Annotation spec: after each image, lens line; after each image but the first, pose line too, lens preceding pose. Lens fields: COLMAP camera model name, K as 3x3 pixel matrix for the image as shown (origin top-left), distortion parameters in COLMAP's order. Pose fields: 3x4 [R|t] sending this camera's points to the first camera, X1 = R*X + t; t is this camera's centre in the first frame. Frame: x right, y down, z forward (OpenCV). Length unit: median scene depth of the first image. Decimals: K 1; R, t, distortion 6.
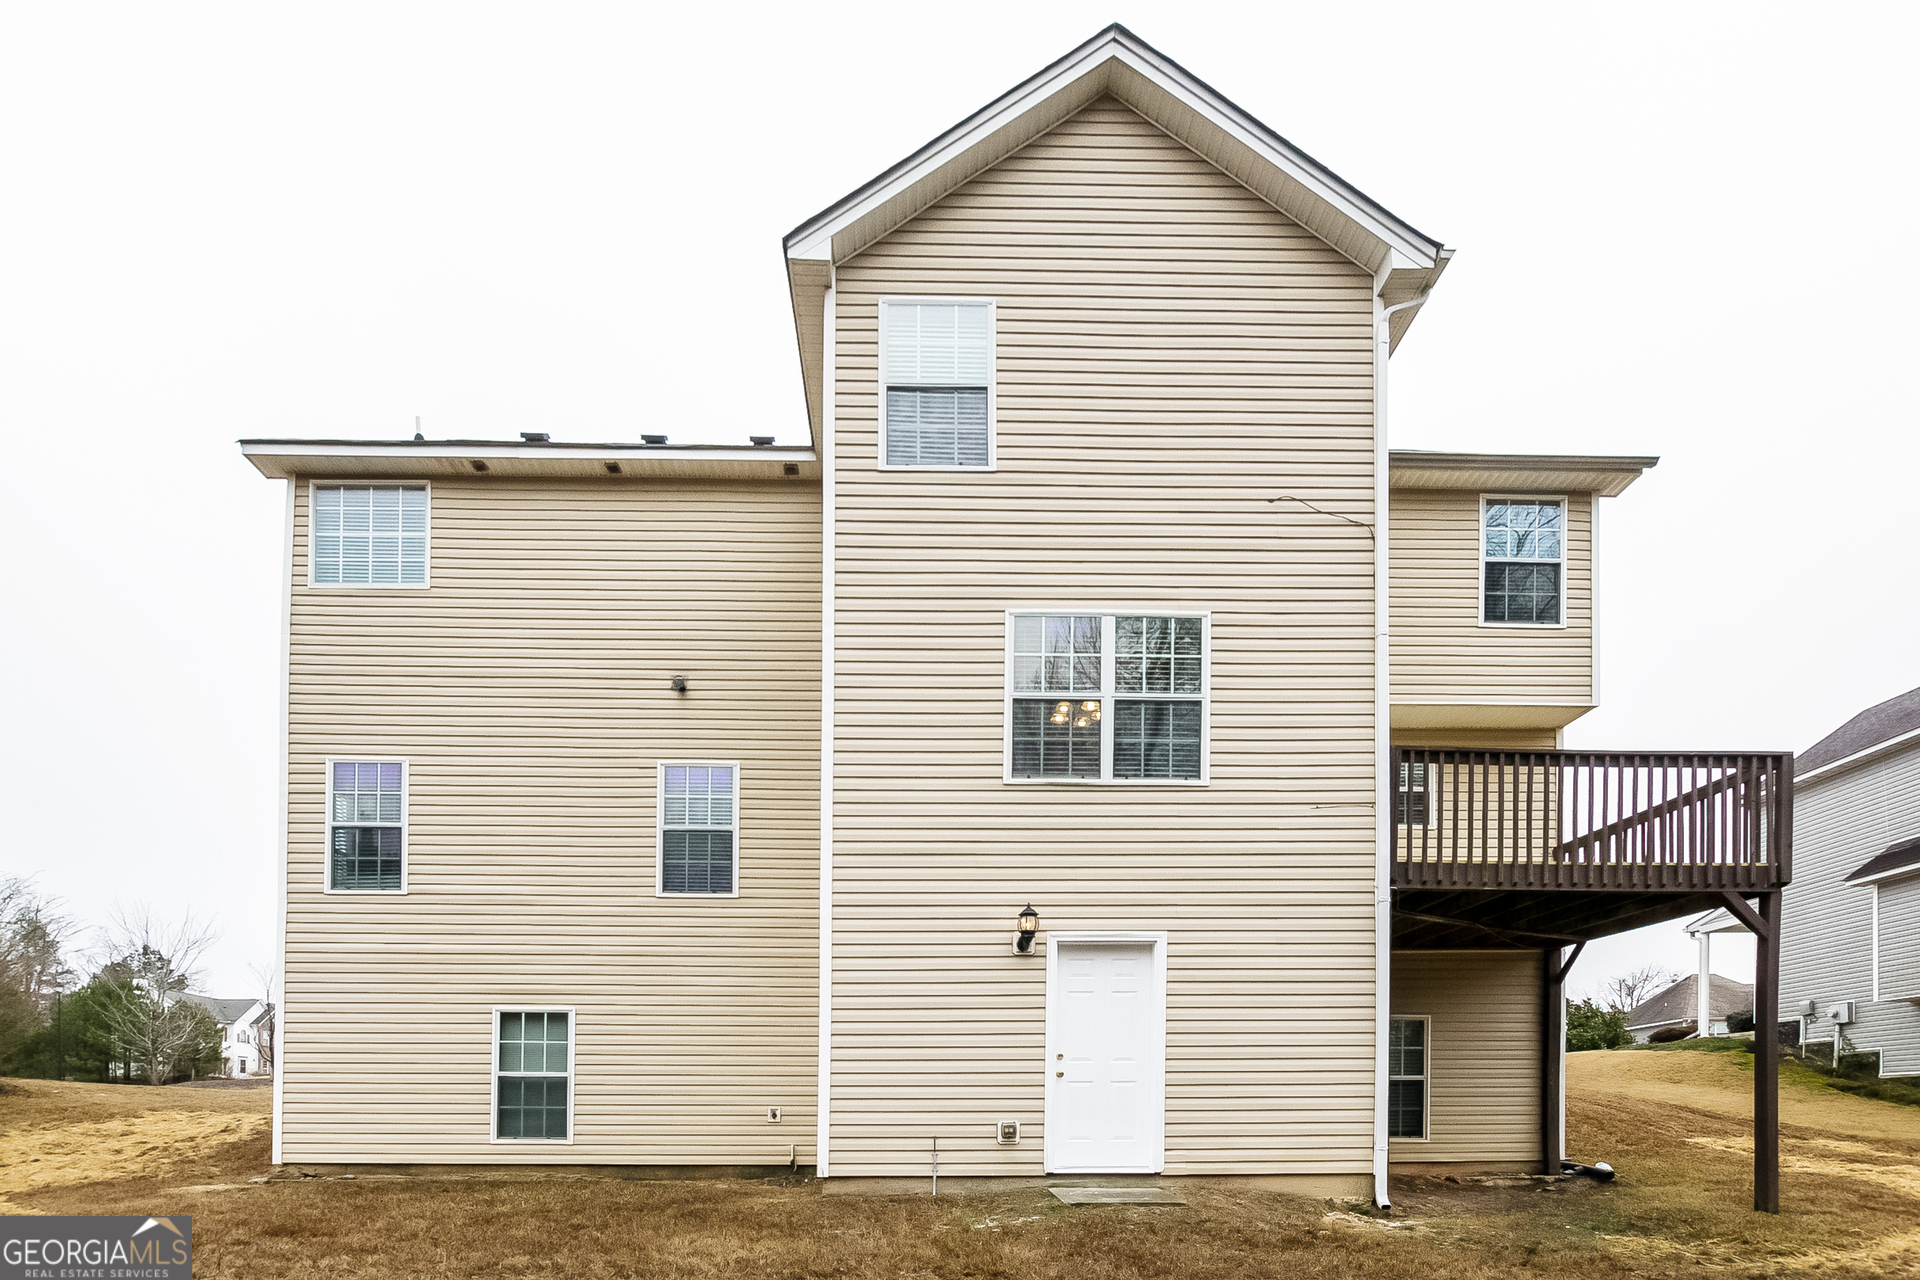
lens RADIAL K [[739.4, 0, 959.8], [0, 739.4, 738.8], [0, 0, 1]] dist [-0.001351, -0.000118]
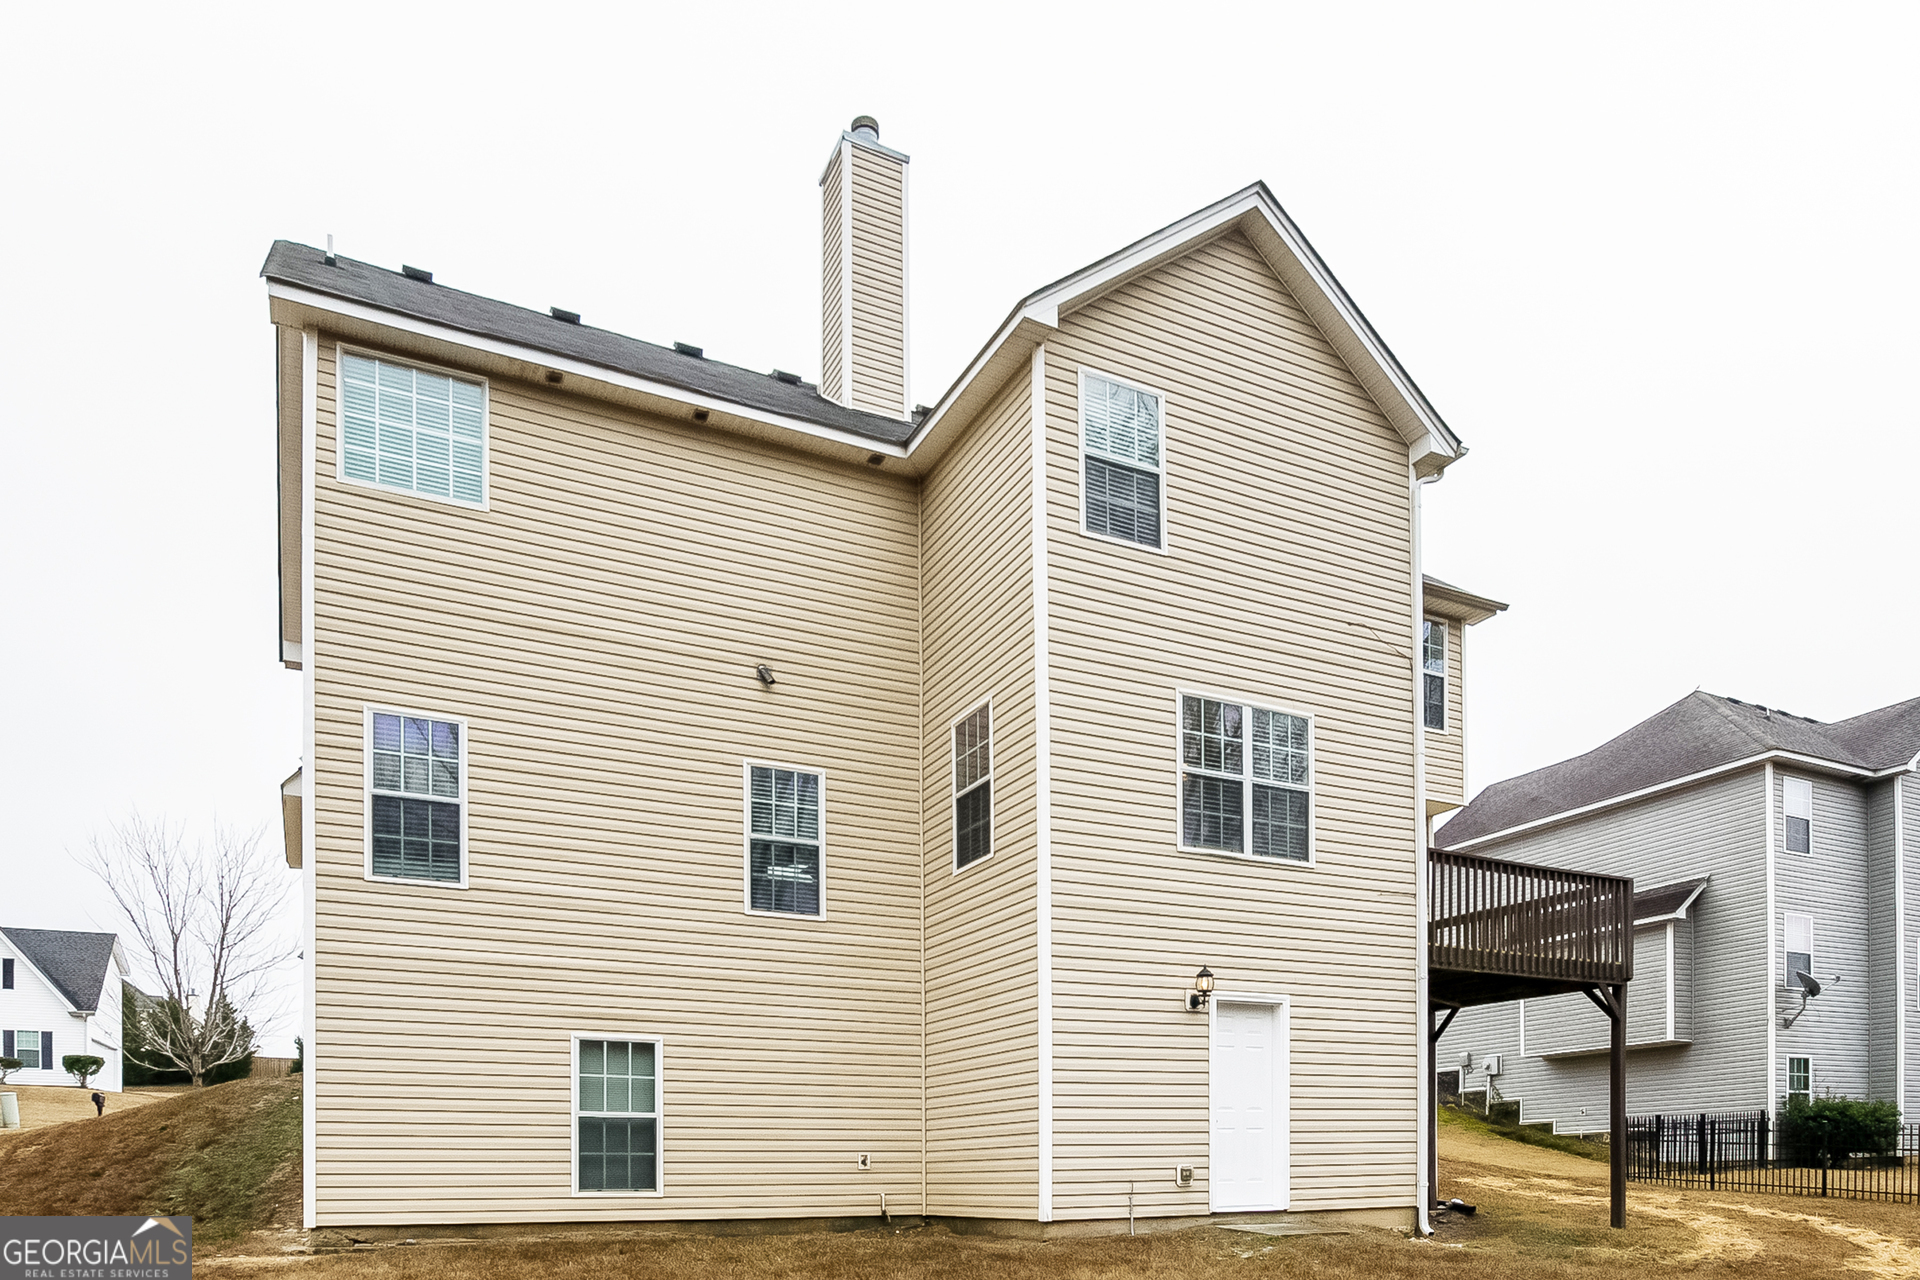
lens RADIAL K [[871.1, 0, 960.0], [0, 871.1, 640.0], [0, 0, 1]] dist [-0.006477, 0.000012]
pose [[0.931540, 0.182690, 0.314416, -0.619236], [-0.159769, 0.982335, -0.097425, -0.061127], [-0.326660, 0.040522, 0.944273, -0.123070]]
